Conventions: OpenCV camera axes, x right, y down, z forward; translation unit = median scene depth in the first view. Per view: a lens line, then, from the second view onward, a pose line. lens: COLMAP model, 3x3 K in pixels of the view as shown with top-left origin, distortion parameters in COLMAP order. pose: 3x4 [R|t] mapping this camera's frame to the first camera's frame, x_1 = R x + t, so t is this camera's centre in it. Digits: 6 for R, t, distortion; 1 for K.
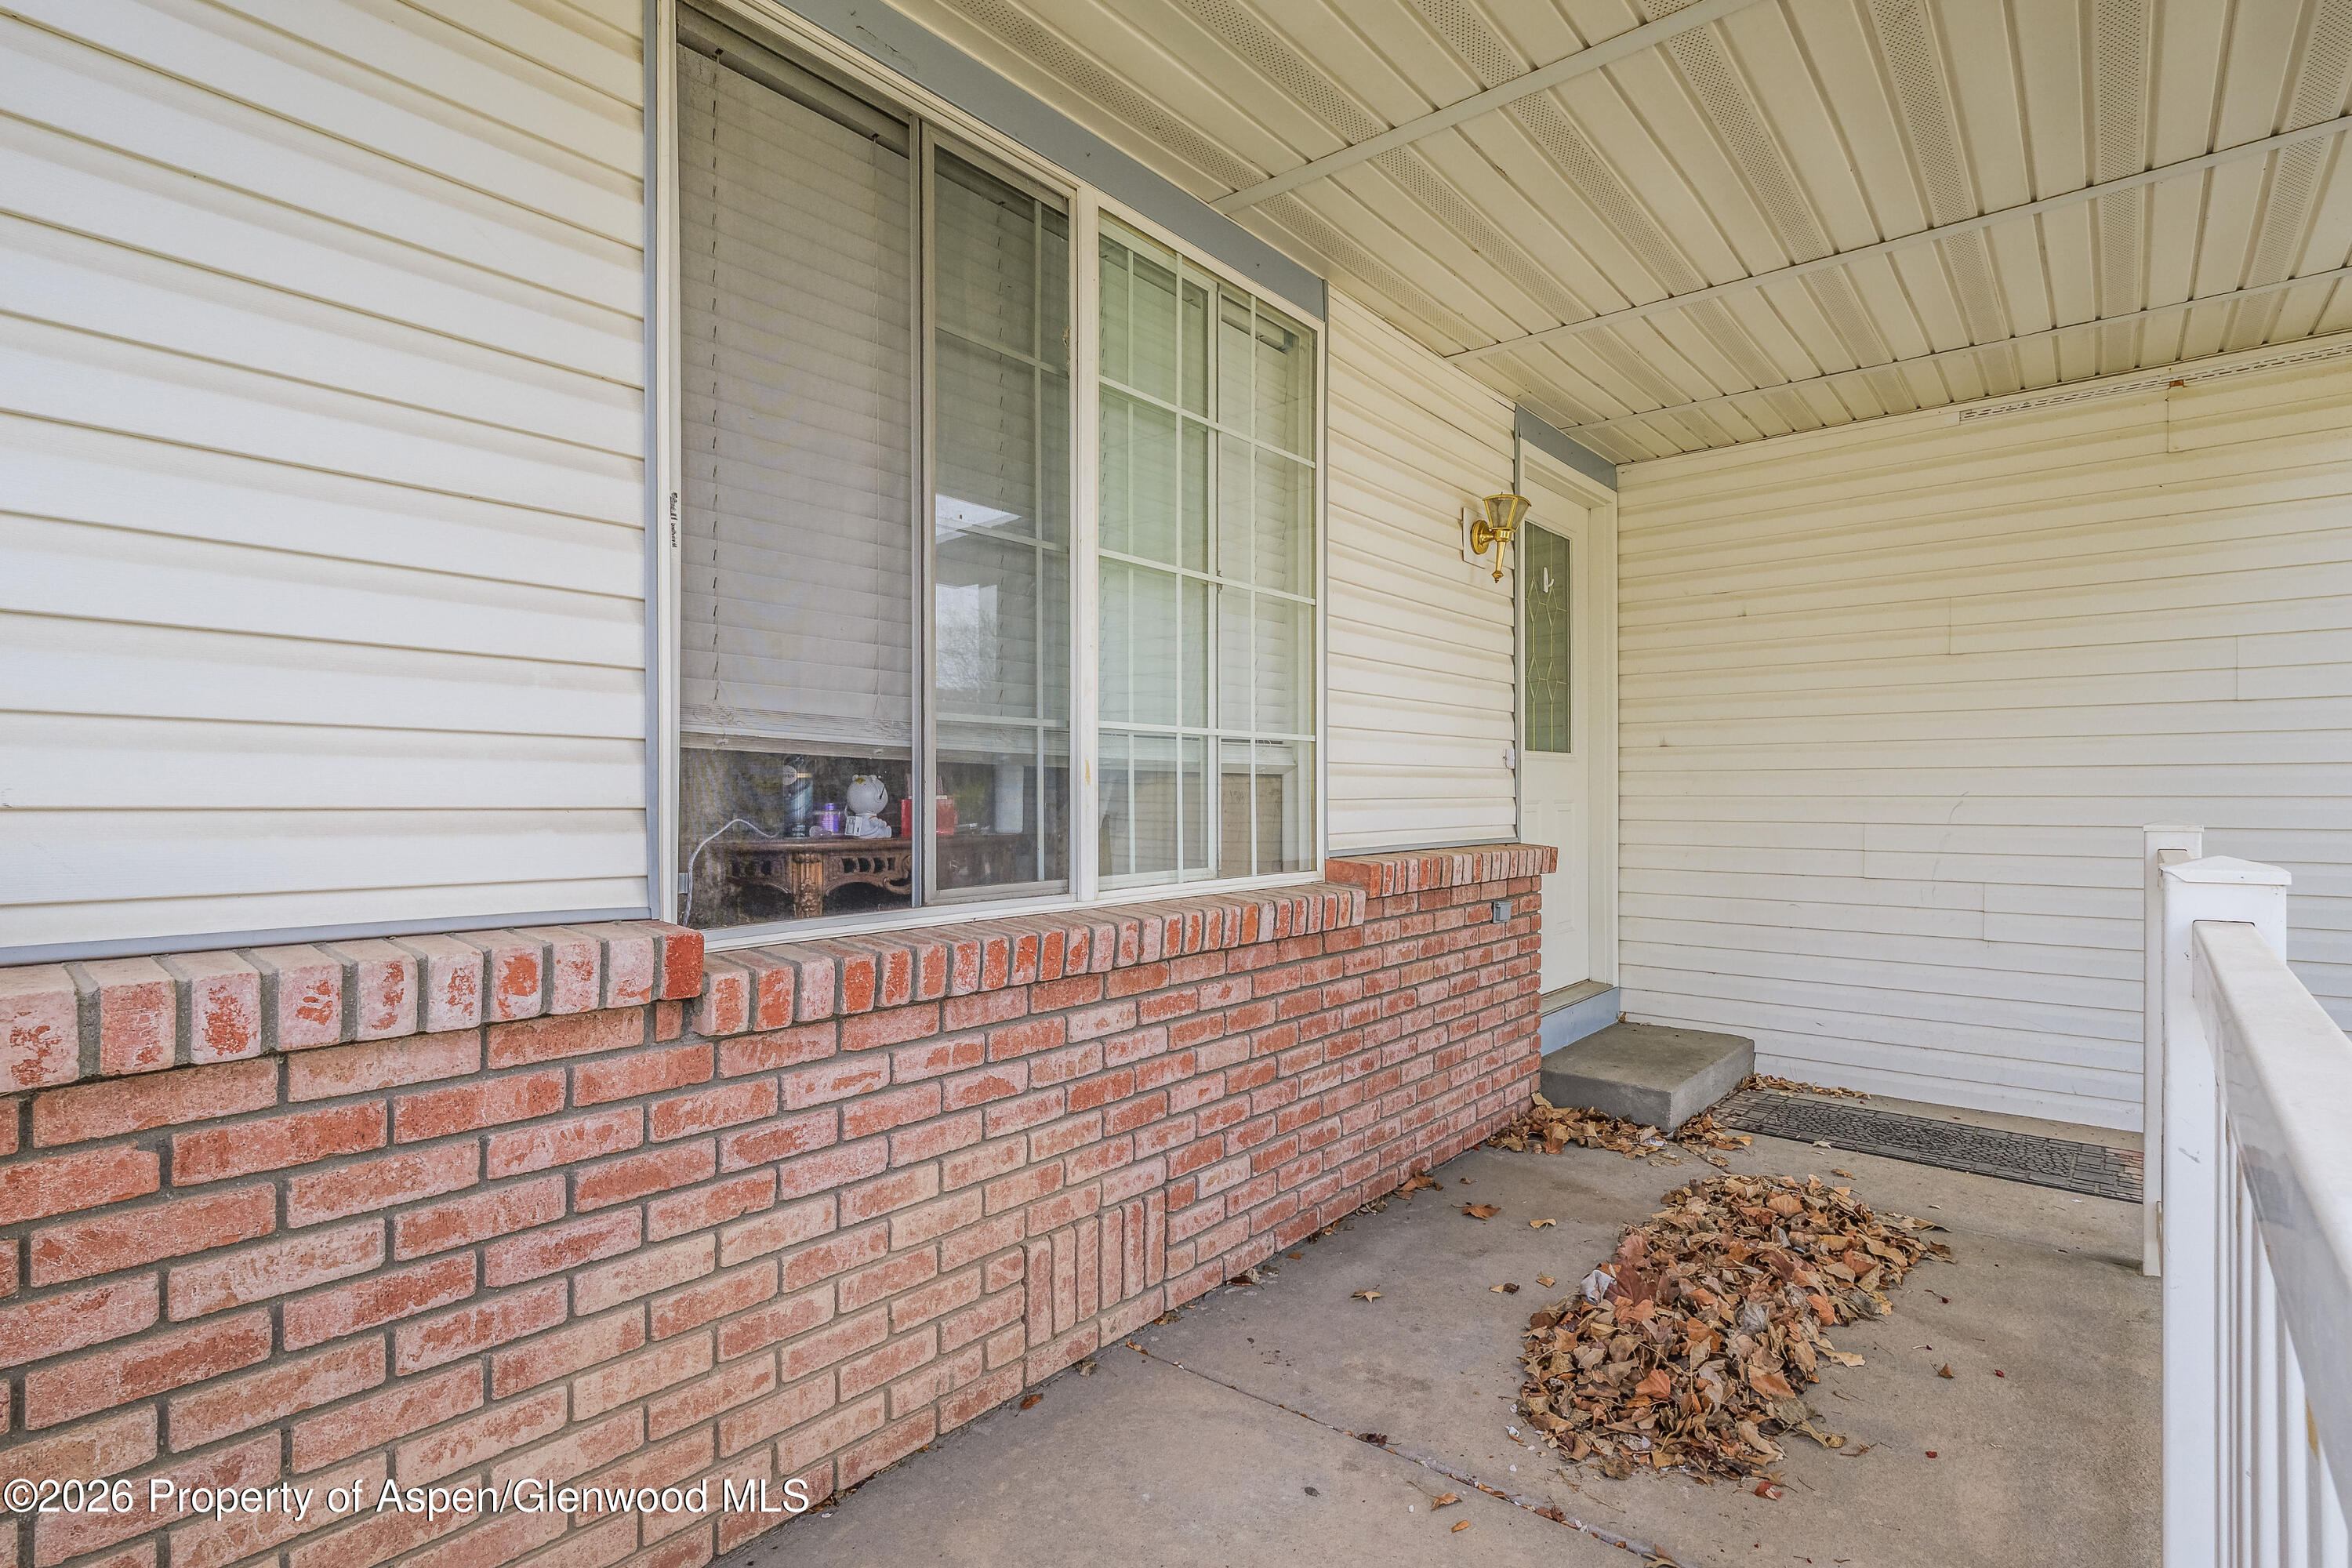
lens RADIAL K [[1135.9, 0, 1188.5], [0, 1135.9, 806.4], [0, 0, 1]] dist [-0.013272, 0.000782]
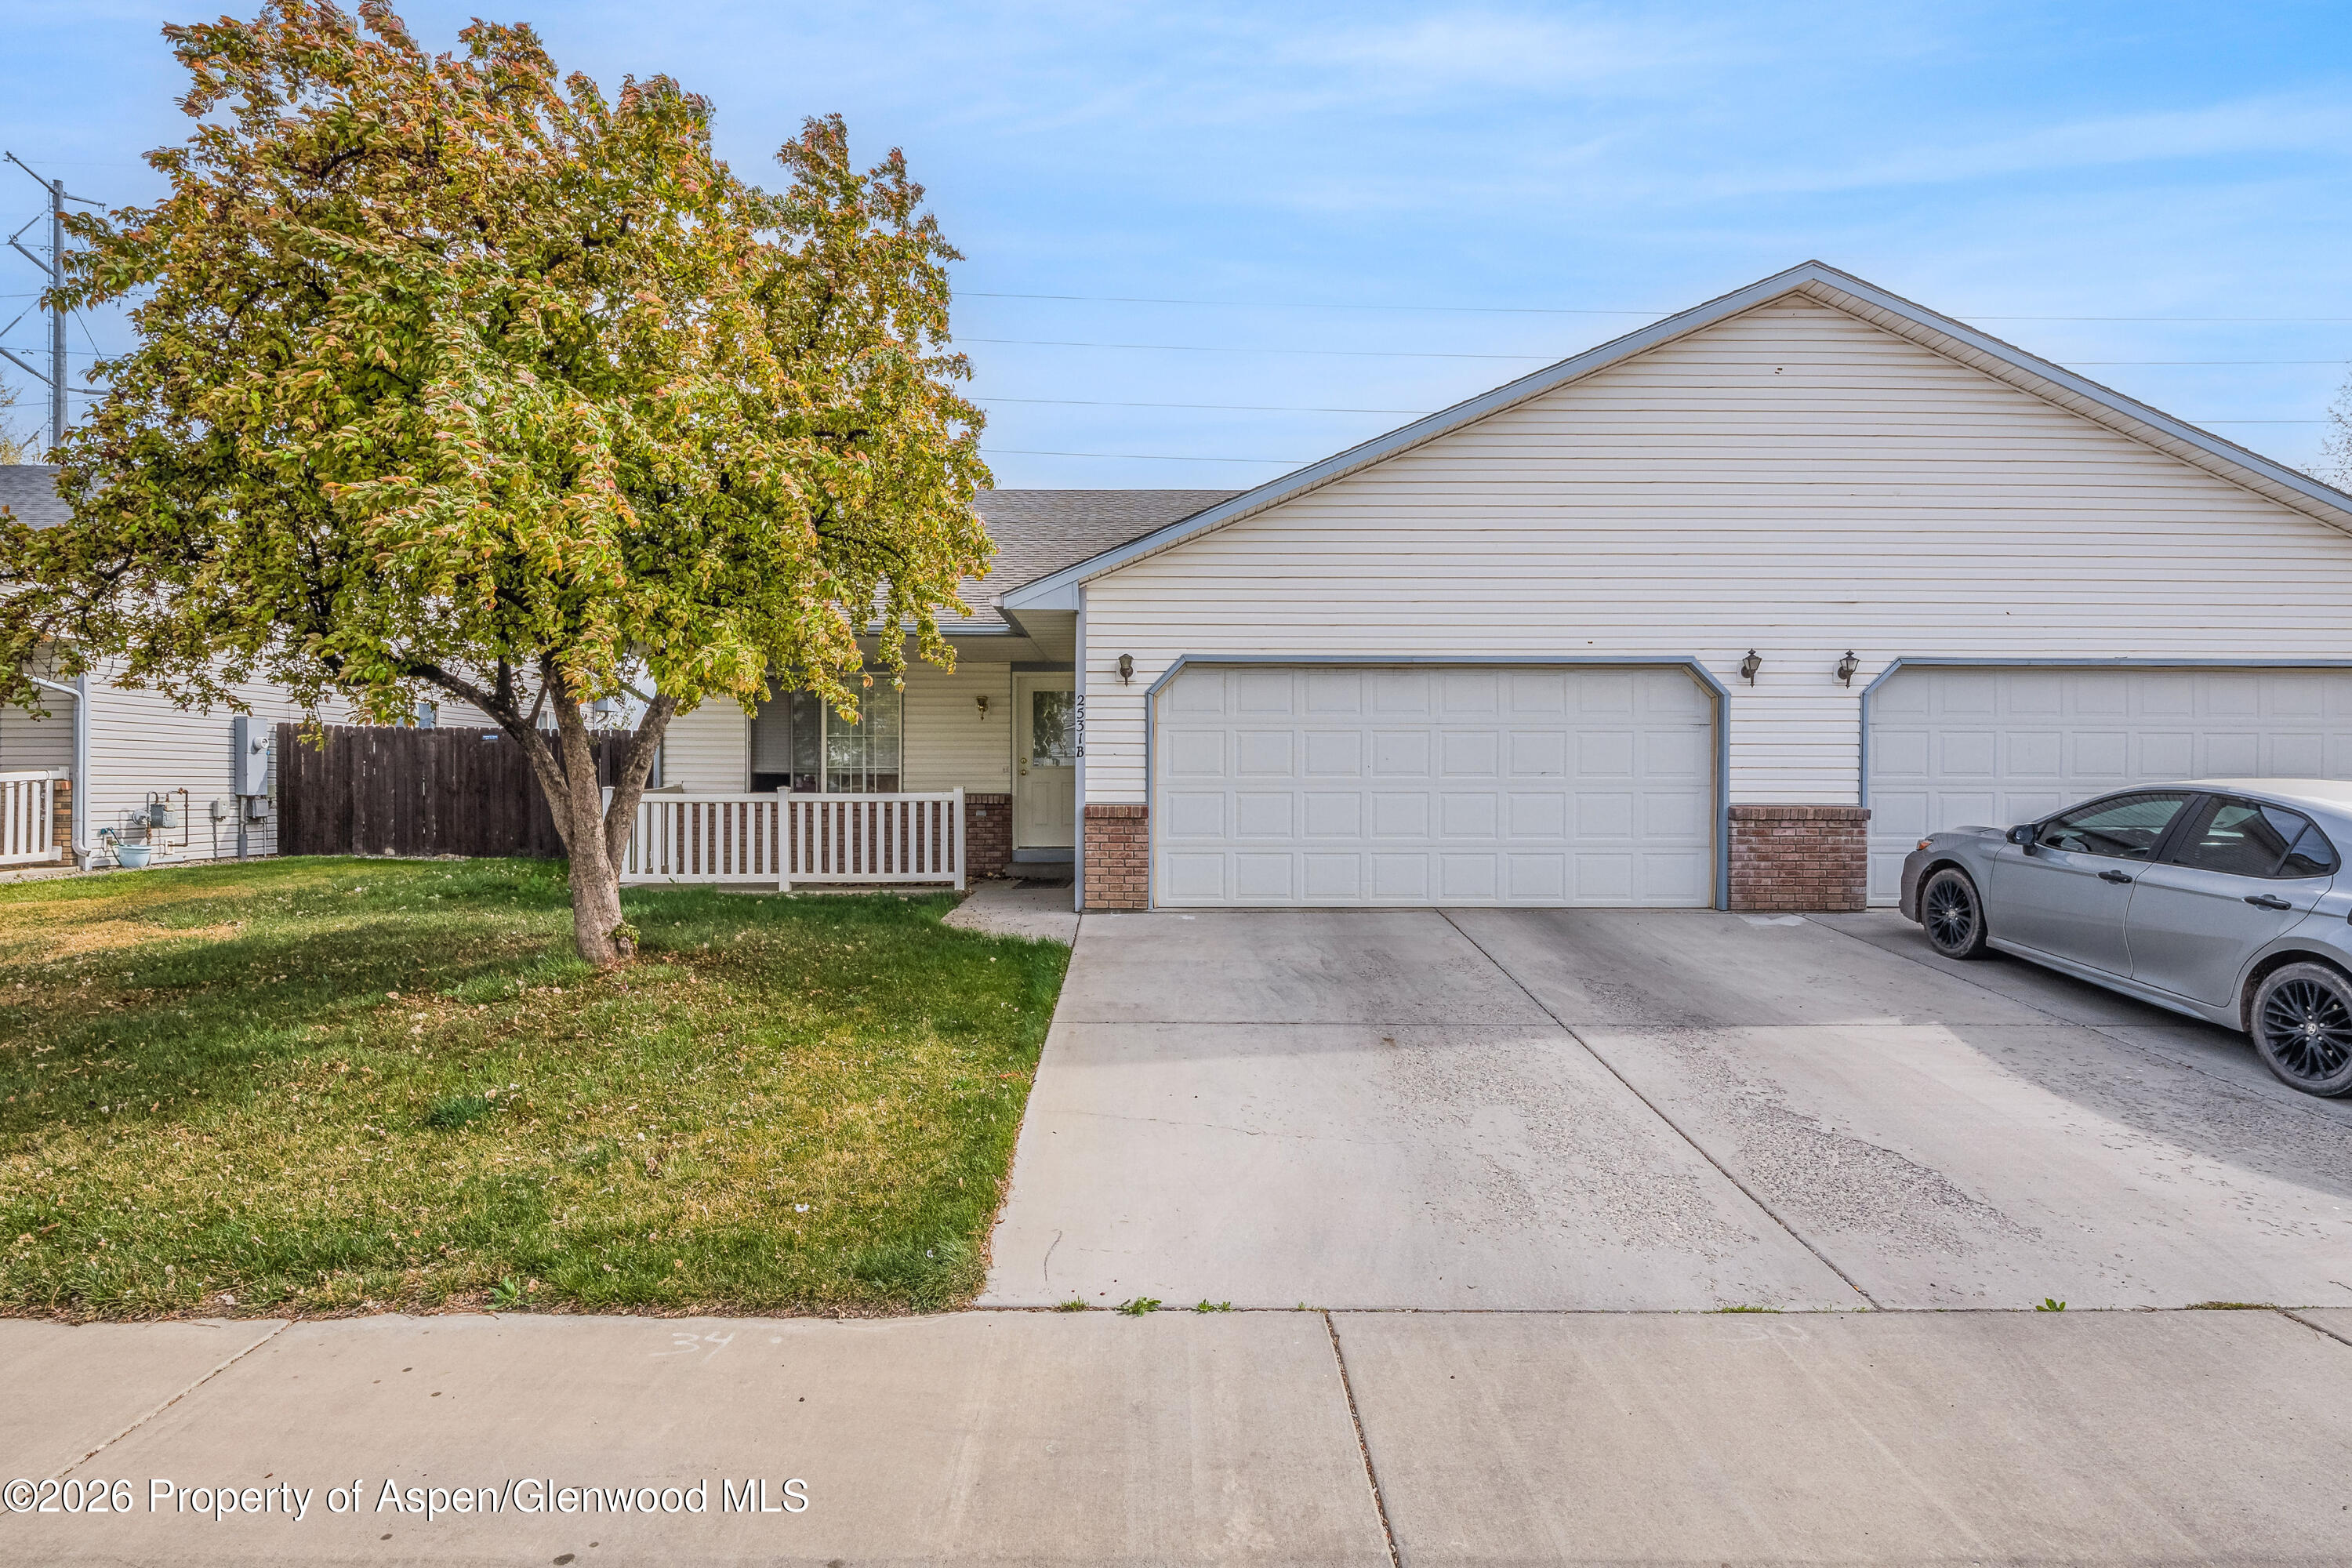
lens RADIAL K [[1221.2, 0, 1180.4], [0, 1221.2, 792.1], [0, 0, 1]] dist [-0.007699, -0.002368]
pose [[0.643890, 0.008071, -0.765075, 4.983667], [-0.007563, 0.999963, 0.004185, 0.009245], [0.765080, 0.003092, 0.643927, -1.374504]]
